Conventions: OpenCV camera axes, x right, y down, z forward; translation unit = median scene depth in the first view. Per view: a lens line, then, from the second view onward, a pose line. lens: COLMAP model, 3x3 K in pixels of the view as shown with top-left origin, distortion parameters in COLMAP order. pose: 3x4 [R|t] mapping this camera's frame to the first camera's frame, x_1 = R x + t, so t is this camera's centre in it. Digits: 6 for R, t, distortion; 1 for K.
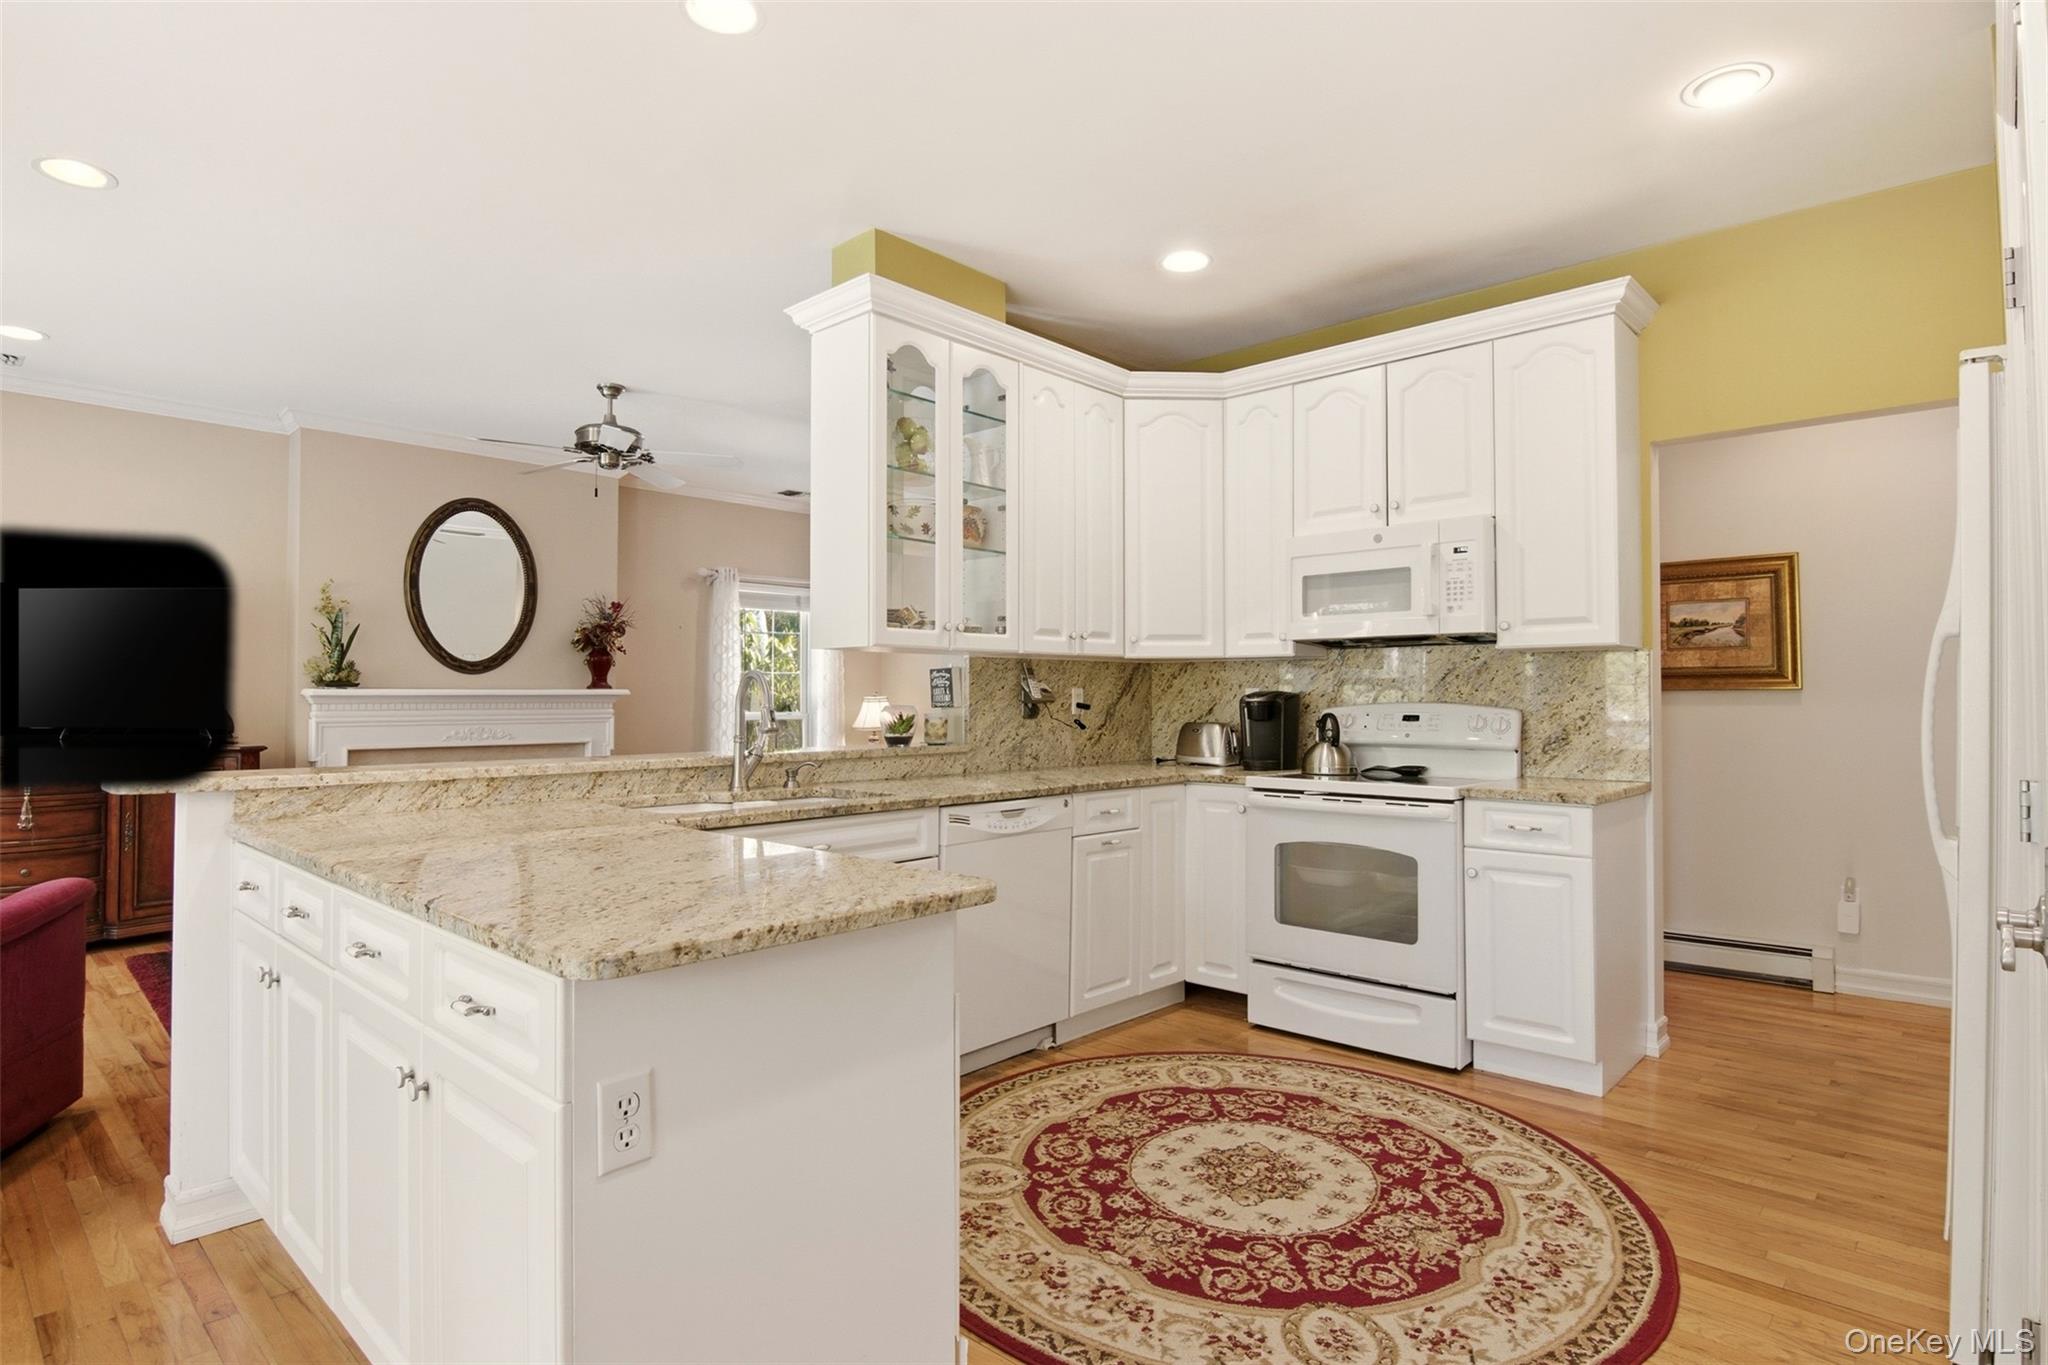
lens RADIAL K [[1070.7, 0, 1024.0], [0, 1070.7, 682.5], [0, 0, 1]] dist [-0.019861, -0.001809]
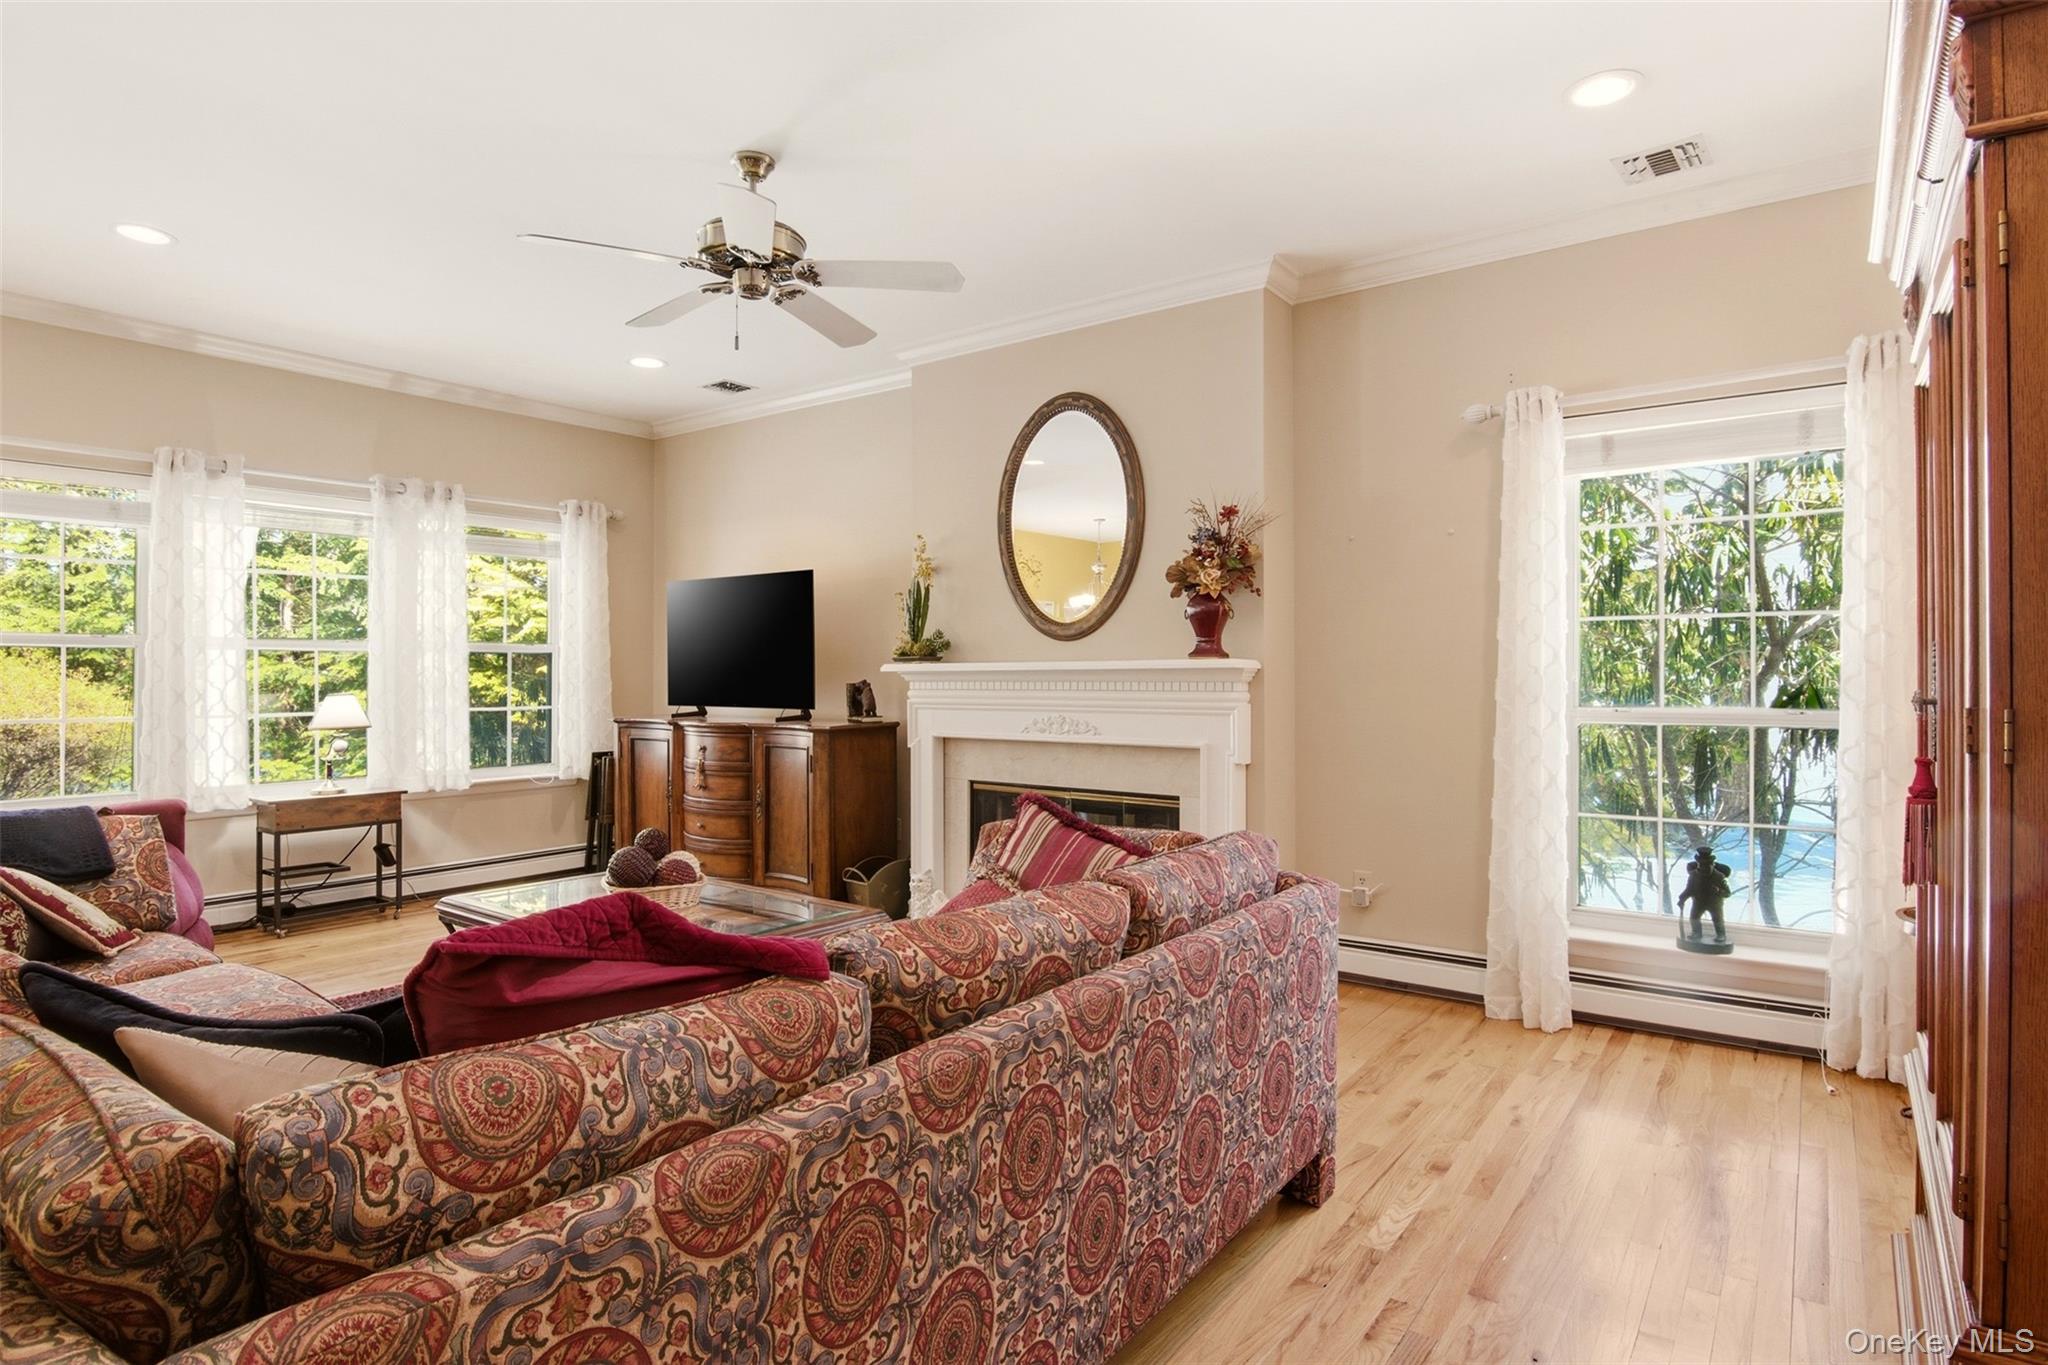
lens RADIAL K [[1070.7, 0, 1024.0], [0, 1070.7, 682.5], [0, 0, 1]] dist [-0.019861, -0.001809]
pose [[0.095420, -0.001319, -0.995436, 0.216944], [0.013444, 0.999910, -0.000037, 0.022071], [0.995346, -0.013379, 0.095429, 1.007606]]
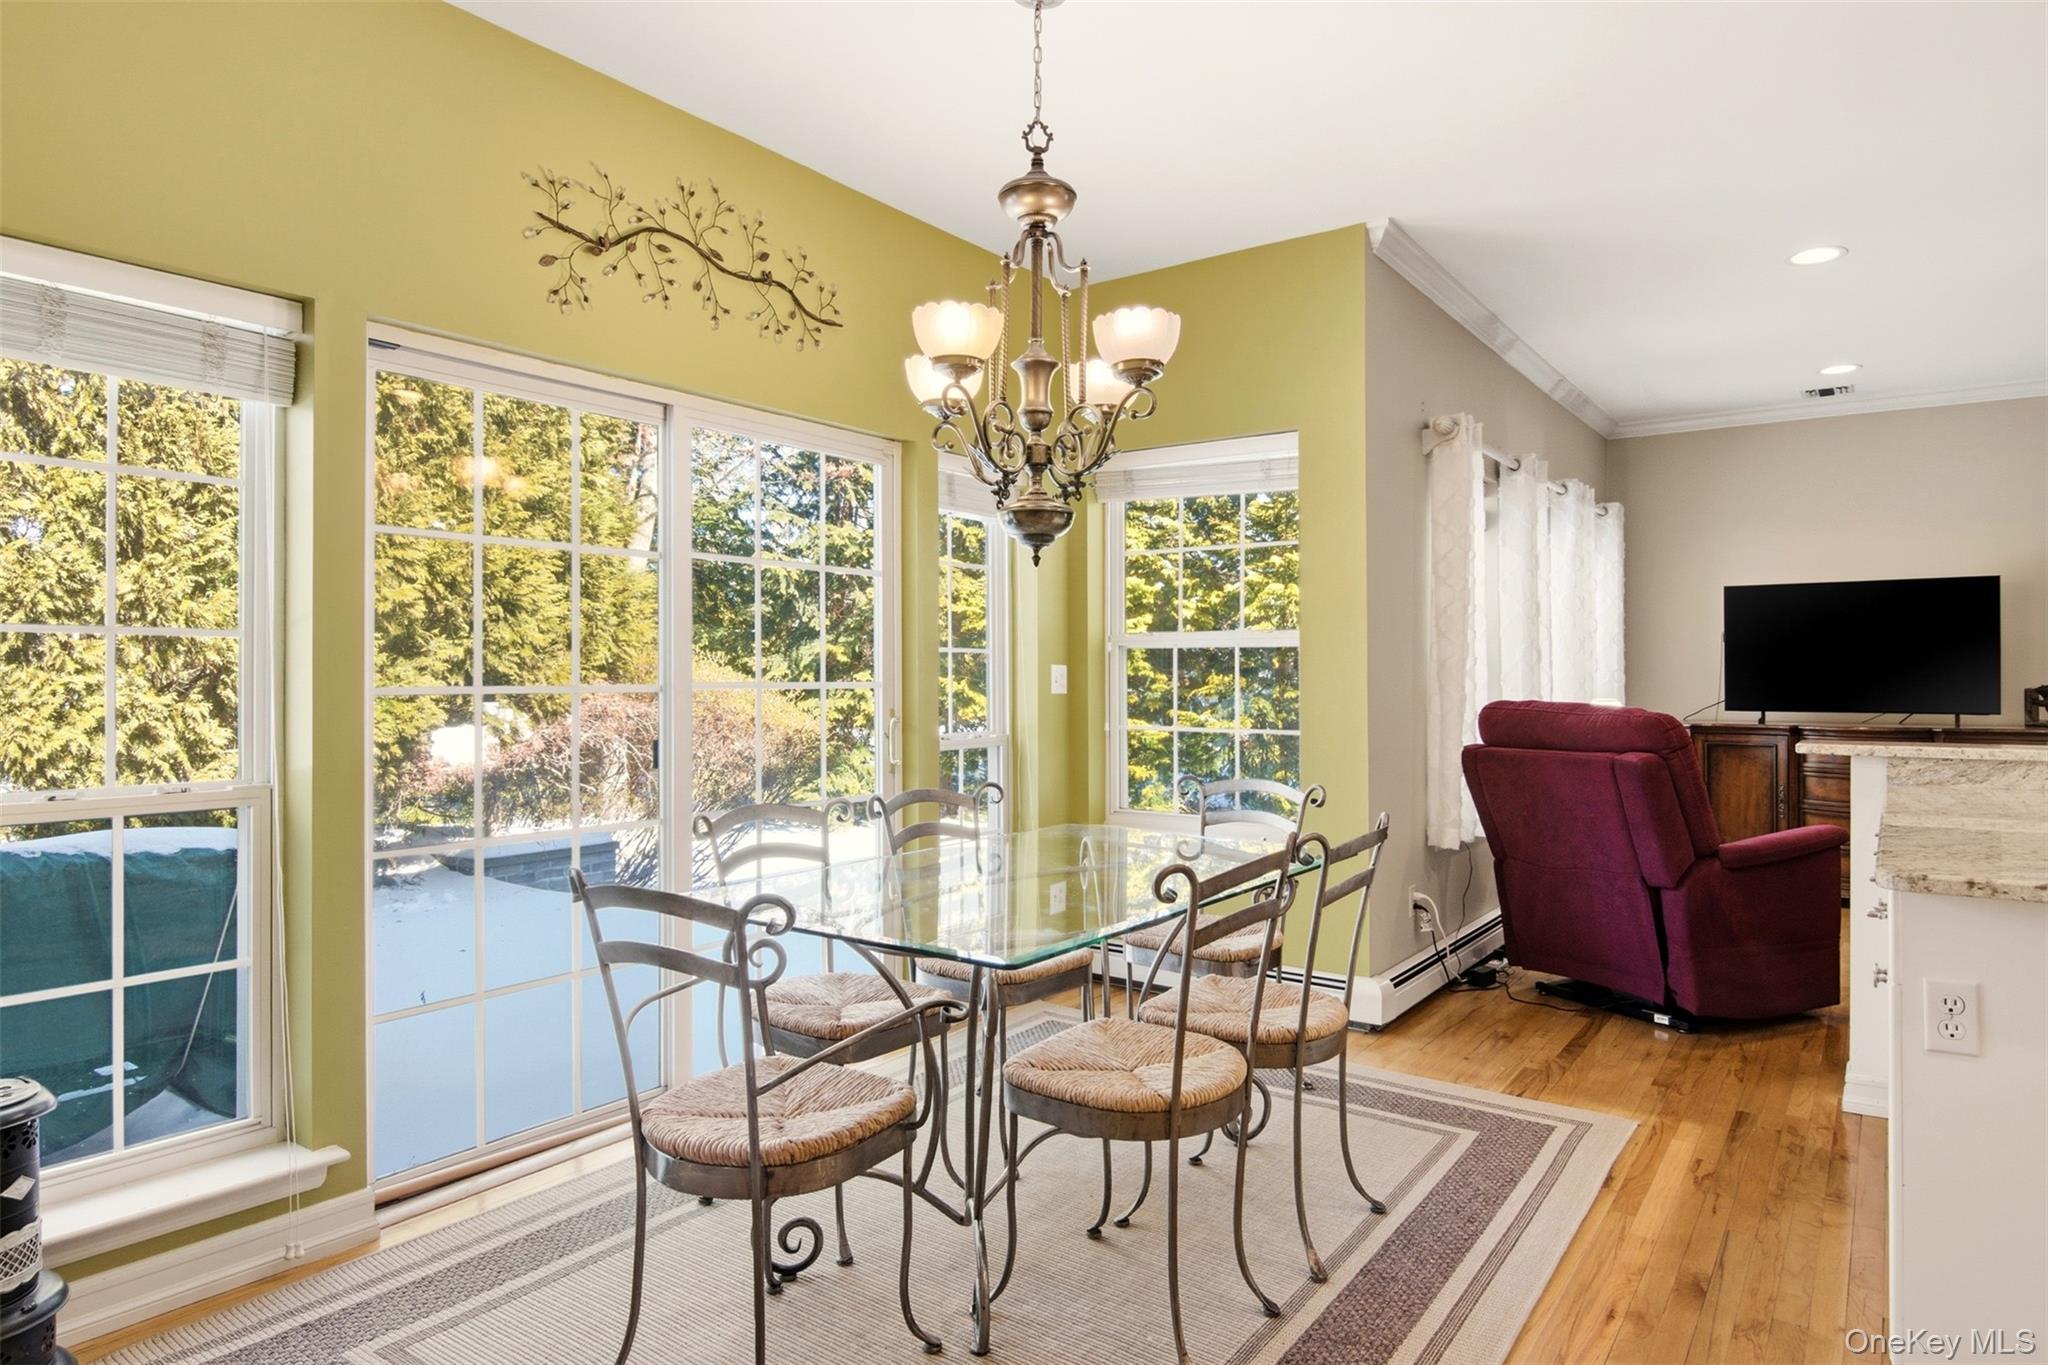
lens RADIAL K [[1192.9, 0, 1024.0], [0, 1192.9, 682.5], [0, 0, 1]] dist [-0.000015, -0.000075]
pose [[0.111729, 0.004421, -0.993729, 0.498208], [0.012887, 0.999900, 0.005898, -0.004289], [0.993655, -0.013465, 0.111661, -0.136346]]
